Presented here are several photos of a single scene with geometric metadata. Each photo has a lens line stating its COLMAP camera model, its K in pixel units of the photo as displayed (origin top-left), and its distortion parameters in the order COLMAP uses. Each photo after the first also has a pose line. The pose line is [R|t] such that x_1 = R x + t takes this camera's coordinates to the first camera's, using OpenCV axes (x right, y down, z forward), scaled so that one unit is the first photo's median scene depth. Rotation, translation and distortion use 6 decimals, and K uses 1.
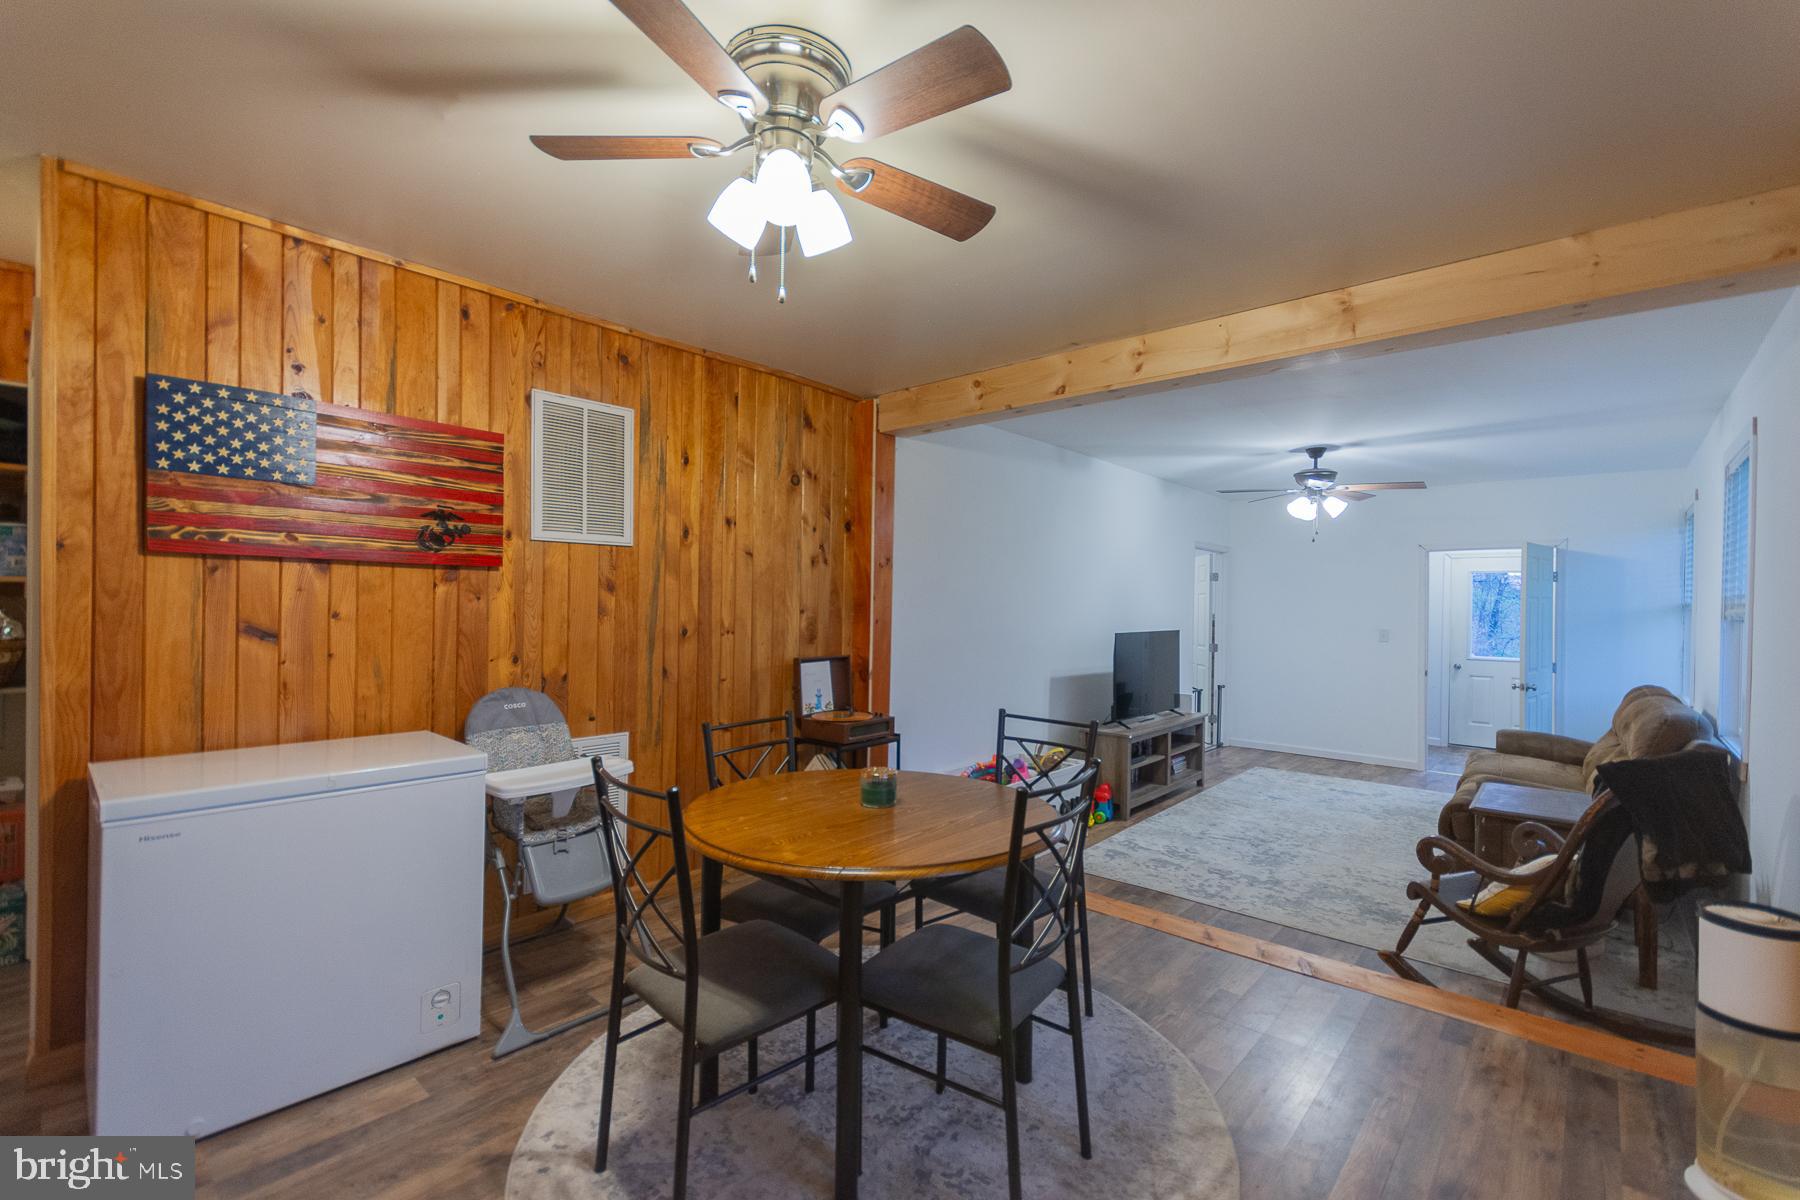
lens RADIAL K [[788.1, 0, 899.7], [0, 788.1, 605.4], [0, 0, 1]] dist [0.008796, -0.000269]
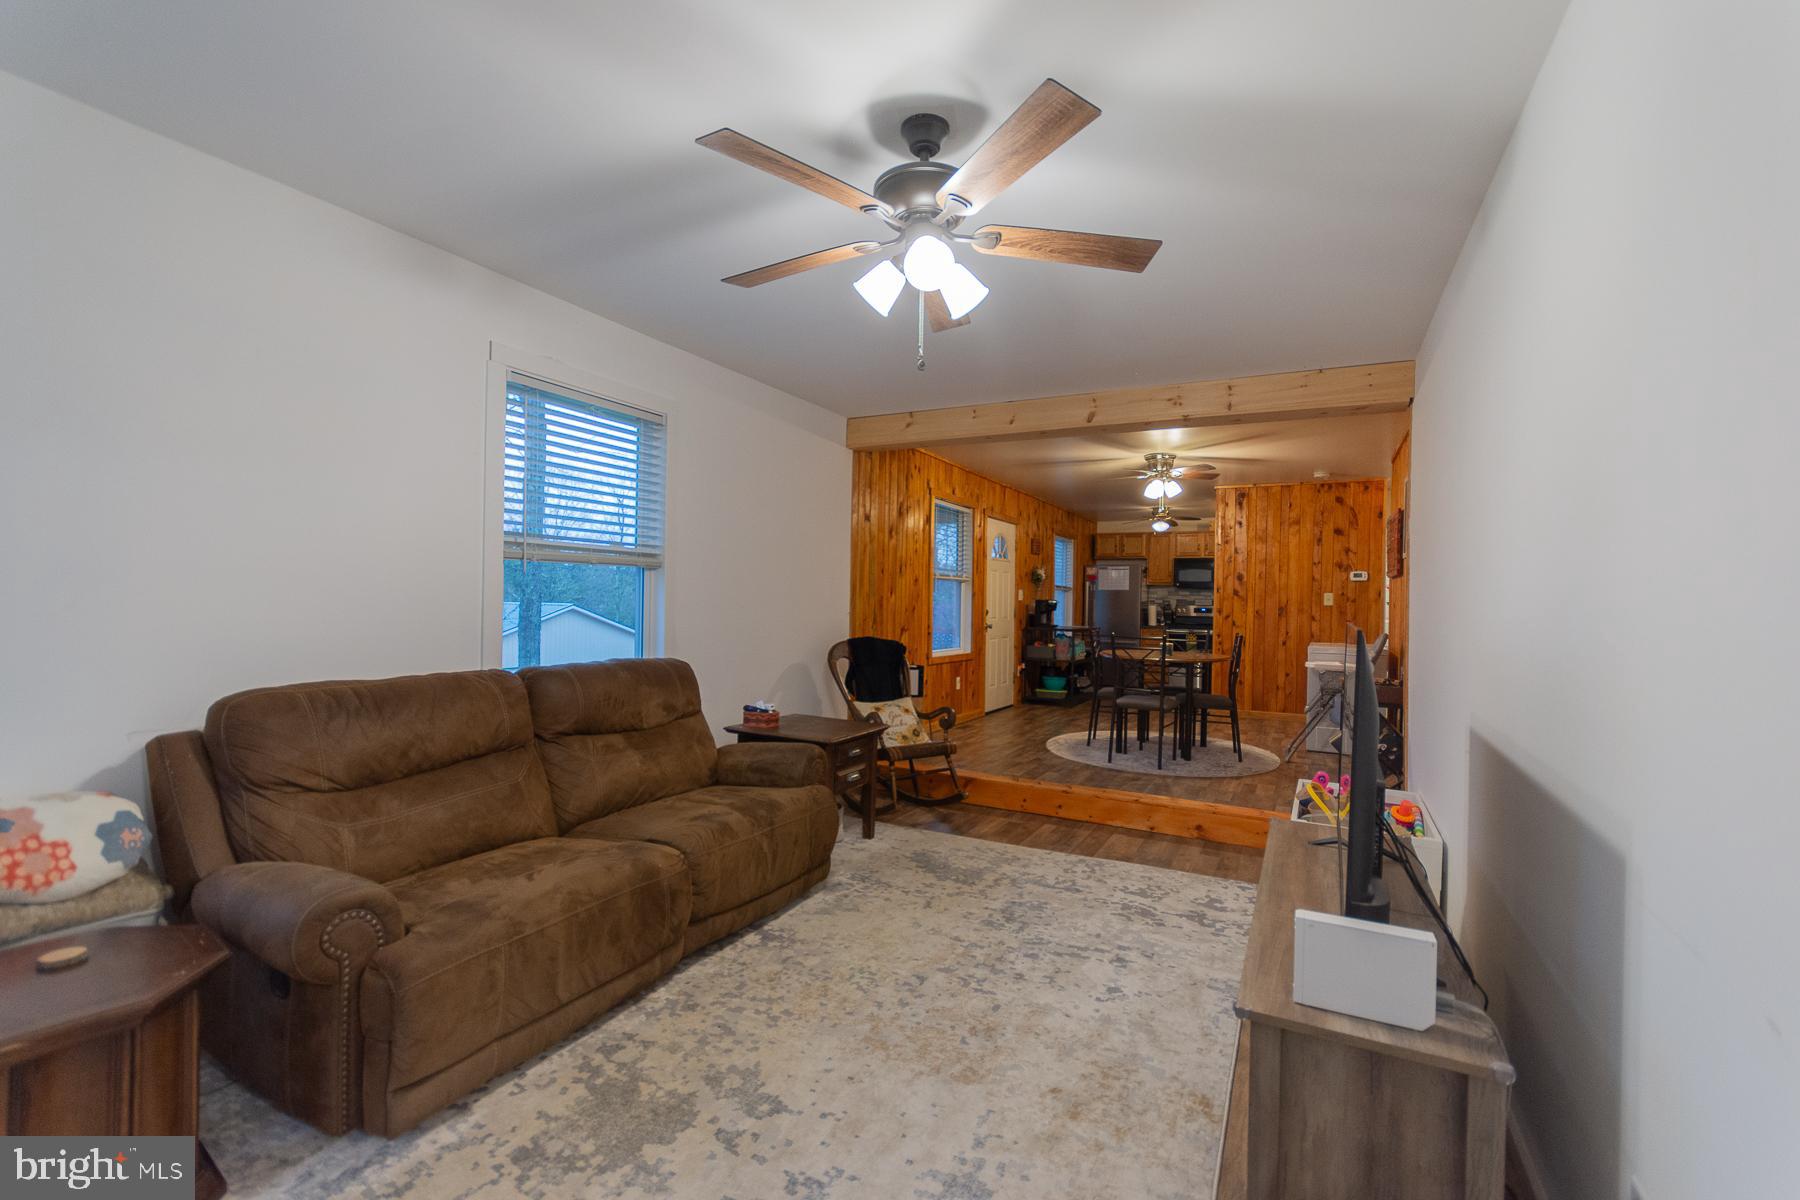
lens RADIAL K [[788.1, 0, 899.7], [0, 788.1, 605.4], [0, 0, 1]] dist [0.008796, -0.000269]
pose [[-0.970587, -0.033301, -0.238435, 0.983659], [-0.036467, 0.999295, 0.008877, 0.047491], [0.237972, 0.017311, -0.971118, 2.172454]]
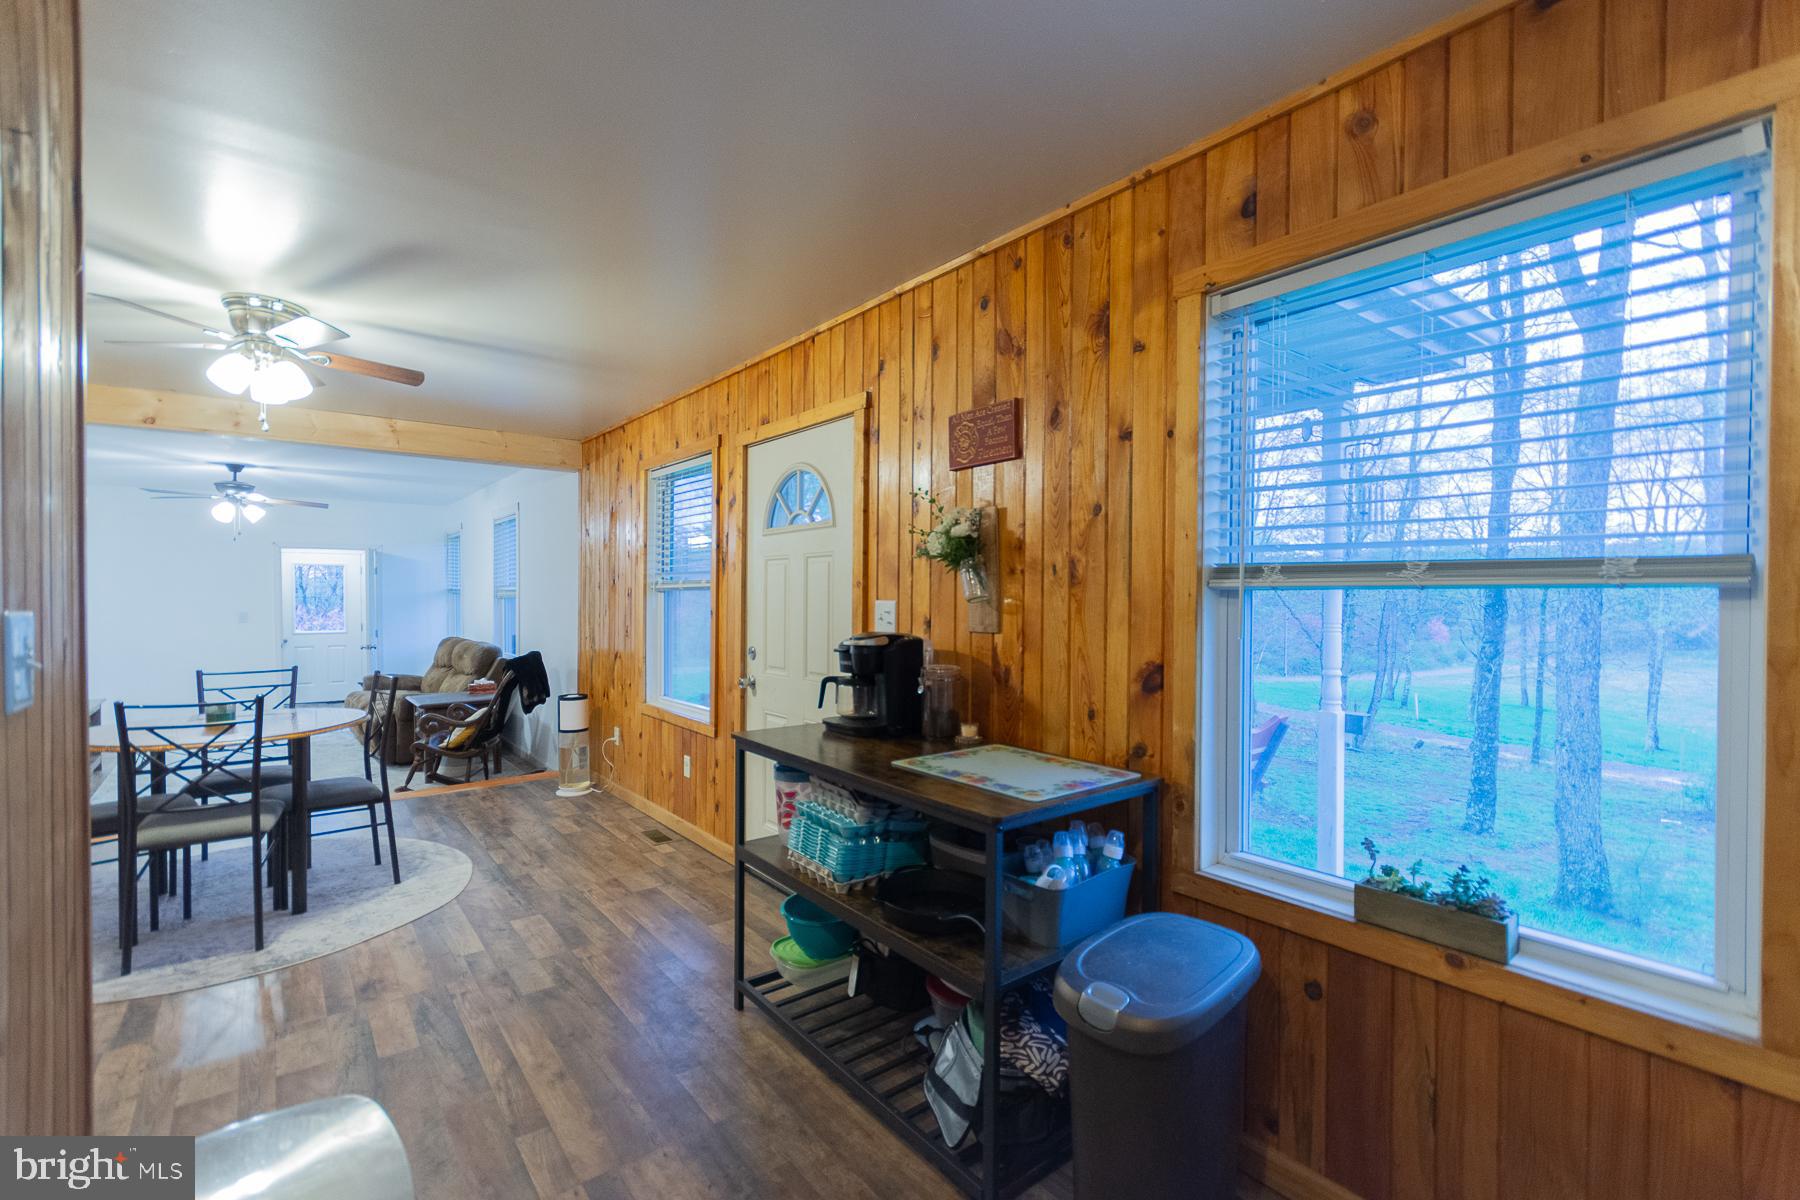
lens RADIAL K [[788.4, 0, 899.9], [0, 788.4, 606.7], [0, 0, 1]] dist [0.004406, -0.000063]
pose [[0.172677, -0.028378, 0.984570, -0.803602], [0.005402, 0.999597, 0.027863, -0.010514], [-0.984964, 0.000507, 0.172761, -0.358128]]
